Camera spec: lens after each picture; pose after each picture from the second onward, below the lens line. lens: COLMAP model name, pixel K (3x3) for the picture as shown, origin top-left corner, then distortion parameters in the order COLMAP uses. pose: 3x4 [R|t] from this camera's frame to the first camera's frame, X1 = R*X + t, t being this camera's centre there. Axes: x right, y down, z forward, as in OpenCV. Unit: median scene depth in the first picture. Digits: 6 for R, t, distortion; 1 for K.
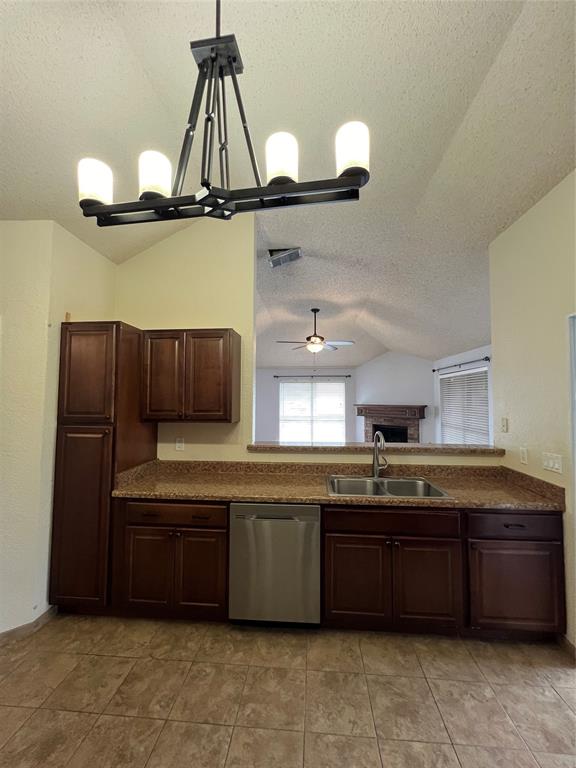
lens RADIAL K [[308.3, 0, 289.5], [0, 308.3, 382.9], [0, 0, 1]] dist [-0.003260, 0.000027]
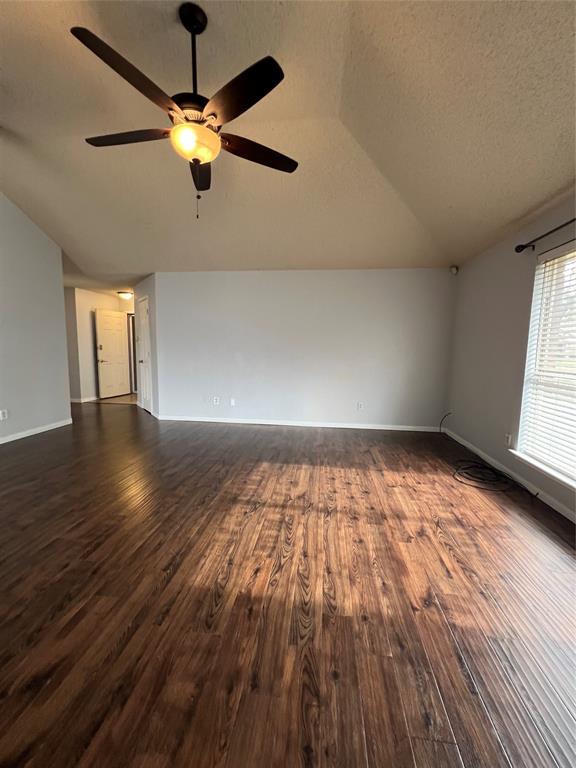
lens RADIAL K [[306.9, 0, 289.7], [0, 306.9, 383.0], [0, 0, 1]] dist [-0.002035, 0.000027]
pose [[-0.035073, 0.108173, -0.993513, 0.736685], [0.035008, 0.993648, 0.106951, 0.191862], [0.998771, -0.031029, -0.038637, 1.843488]]
